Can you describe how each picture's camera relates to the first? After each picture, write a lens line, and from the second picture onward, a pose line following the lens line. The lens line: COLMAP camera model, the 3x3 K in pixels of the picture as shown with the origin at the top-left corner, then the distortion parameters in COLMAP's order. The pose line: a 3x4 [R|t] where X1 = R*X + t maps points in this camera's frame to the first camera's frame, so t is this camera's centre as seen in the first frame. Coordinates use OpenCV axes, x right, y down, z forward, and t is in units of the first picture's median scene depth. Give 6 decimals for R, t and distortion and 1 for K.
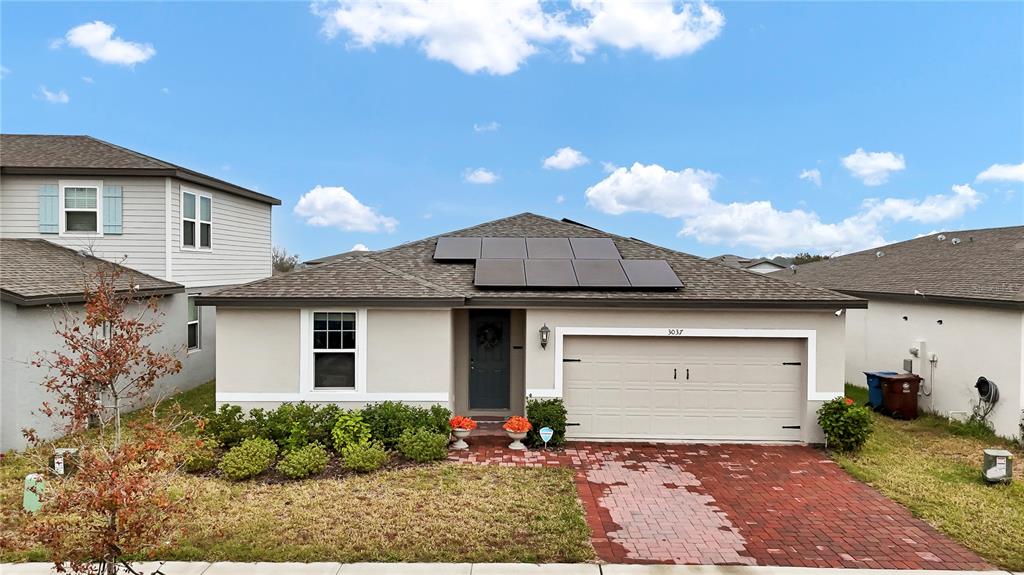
lens RADIAL K [[763.8, 0, 511.4], [0, 763.8, 283.8], [0, 0, 1]] dist [0.047675, -0.025836]
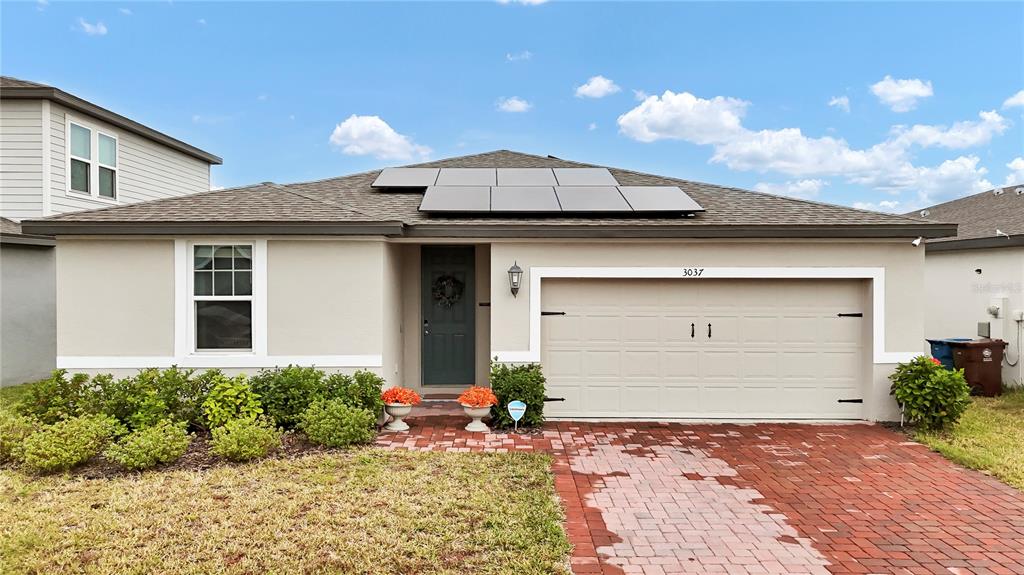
lens RADIAL K [[763.8, 0, 513.9], [0, 763.8, 290.2], [0, 0, 1]] dist [0.047675, -0.025836]
pose [[0.999969, -0.007195, 0.003224, 0.041159], [0.007214, 0.999956, -0.006020, 0.086909], [-0.003181, 0.006044, 0.999977, 0.275266]]
